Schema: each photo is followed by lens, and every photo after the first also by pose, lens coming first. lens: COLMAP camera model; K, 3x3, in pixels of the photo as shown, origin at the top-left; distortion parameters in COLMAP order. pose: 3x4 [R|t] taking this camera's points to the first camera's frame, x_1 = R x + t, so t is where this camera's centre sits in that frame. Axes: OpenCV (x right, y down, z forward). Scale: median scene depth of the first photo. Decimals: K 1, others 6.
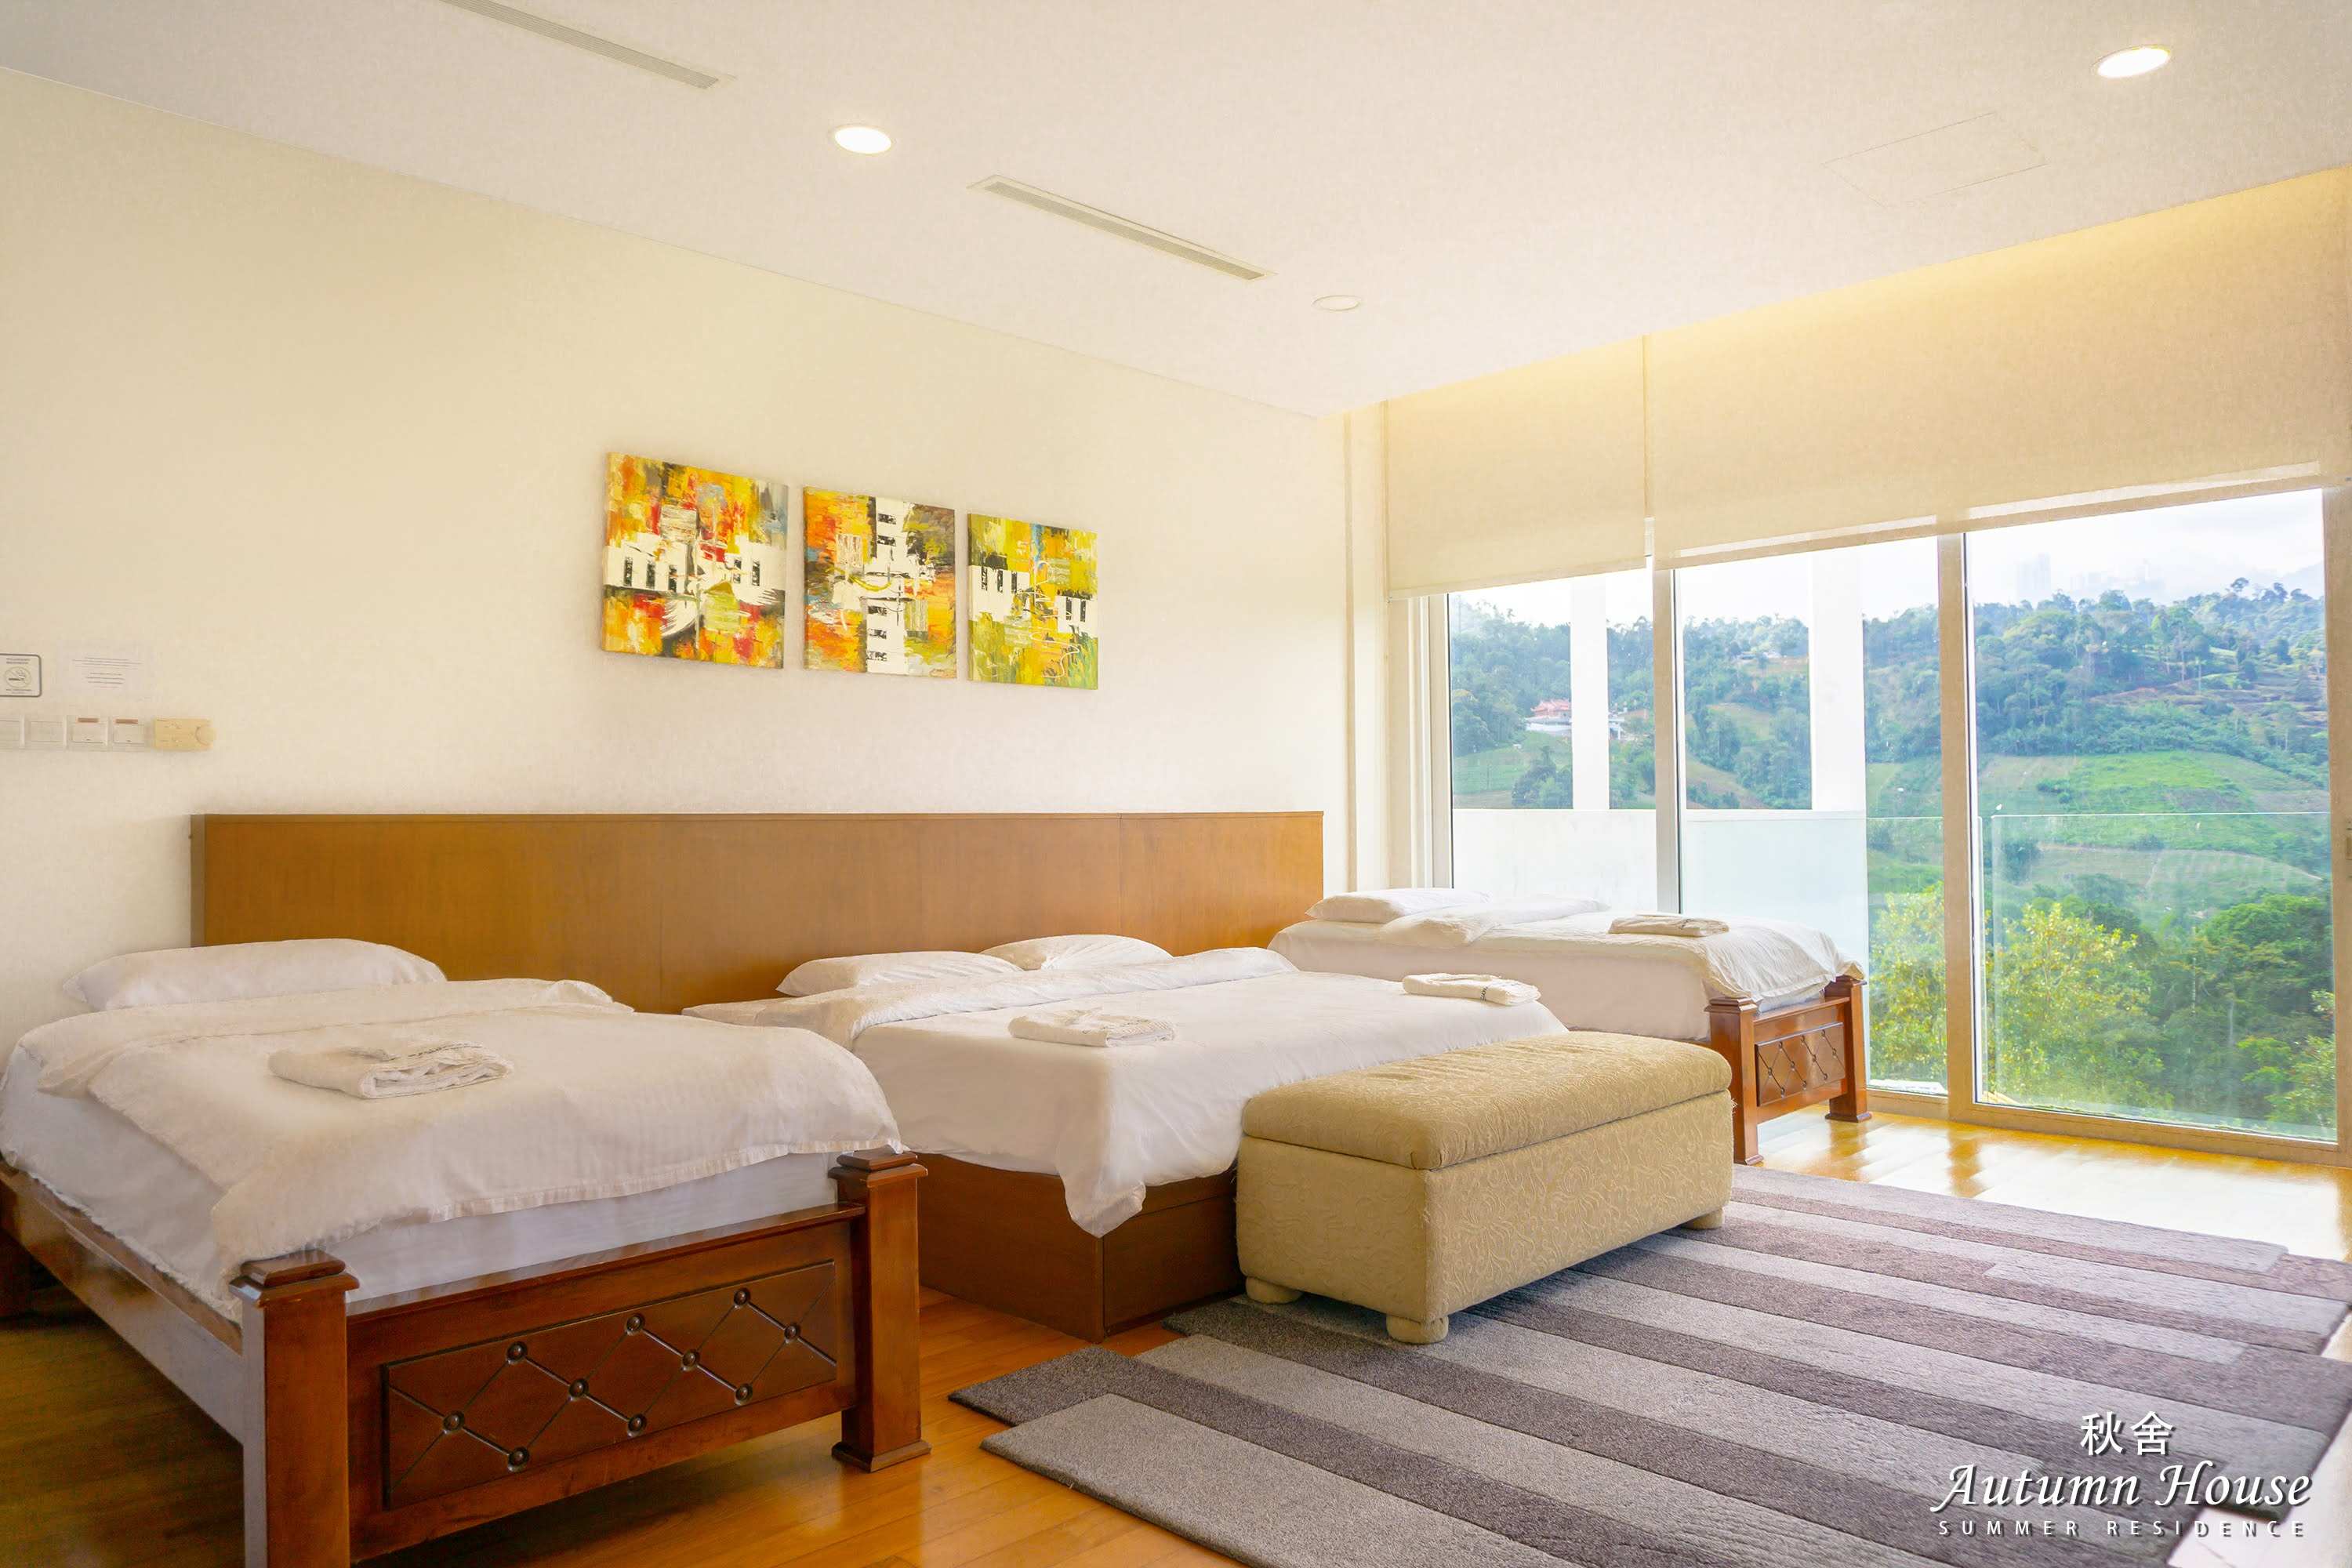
lens RADIAL K [[1614.4, 0, 1176.0], [0, 1614.4, 784.0], [0, 0, 1]] dist [-0.028586, -0.002776]
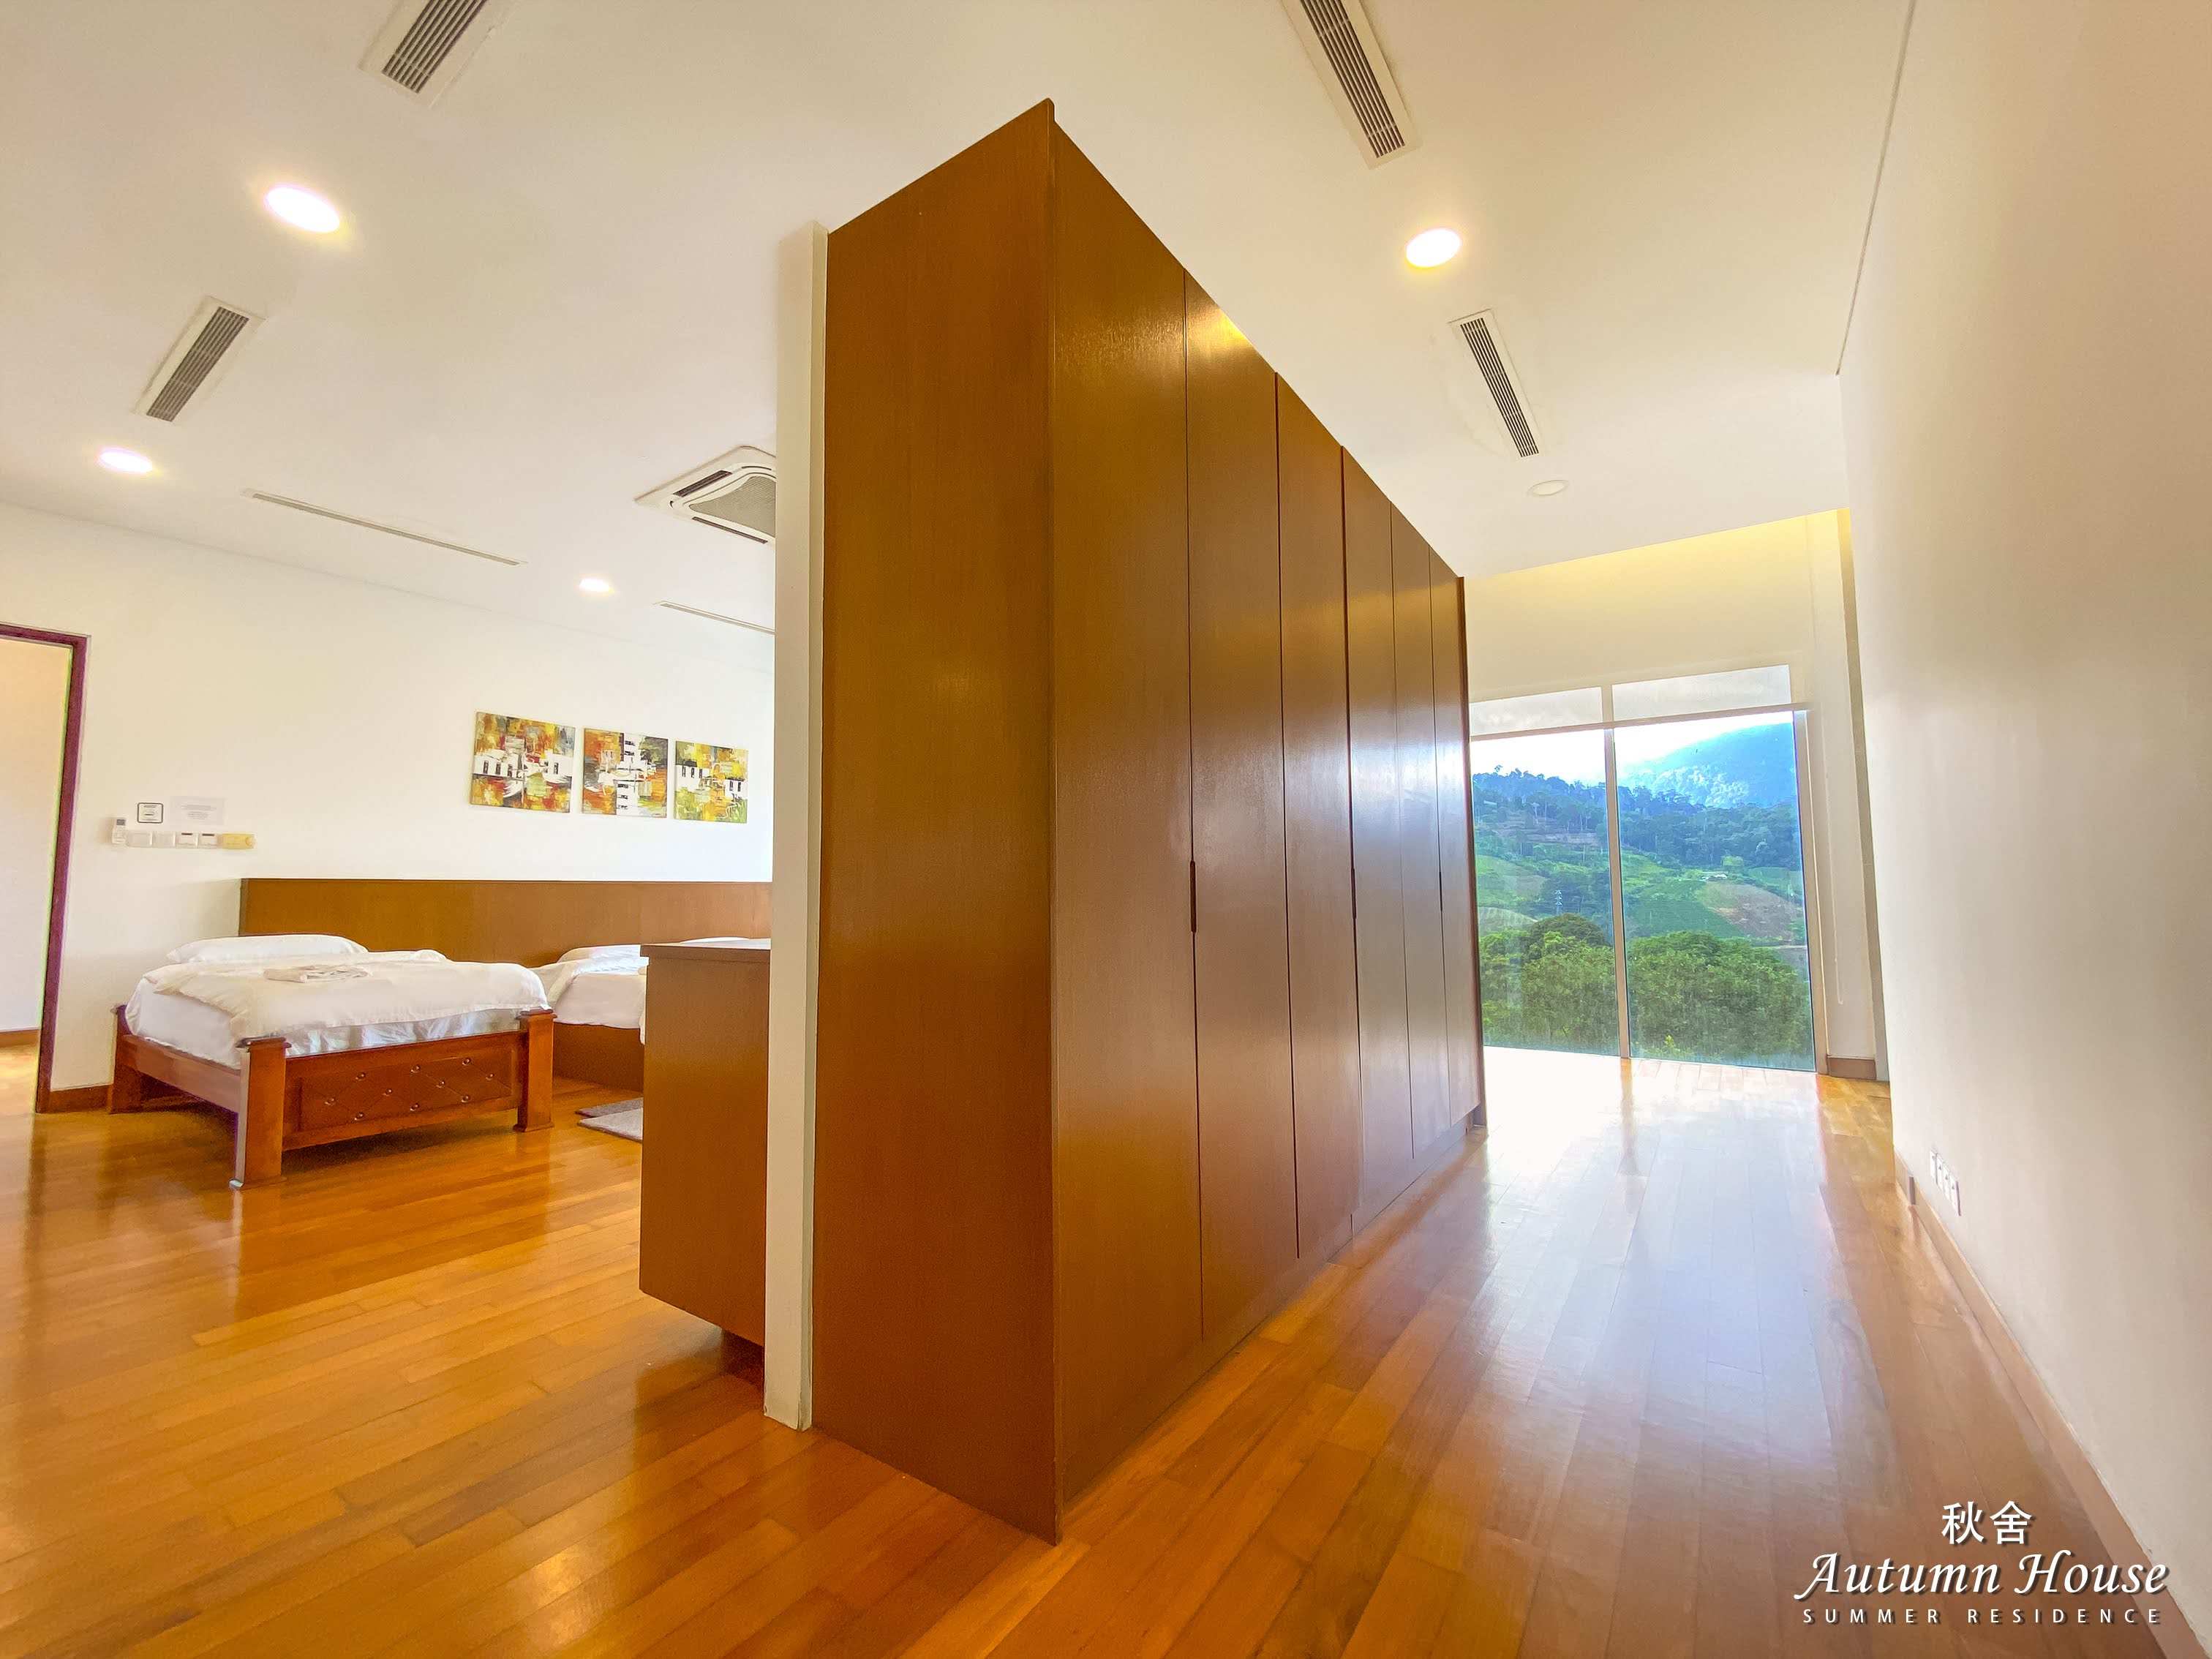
lens RADIAL K [[903.4, 0, 1106.0], [0, 903.4, 829.5], [0, 0, 1]] dist [-0.019489, 0.000000]
pose [[0.979218, 0.017069, 0.202089, 0.216458], [-0.007949, 0.998917, -0.045854, -0.000332], [-0.202652, 0.043295, 0.978293, -0.314687]]
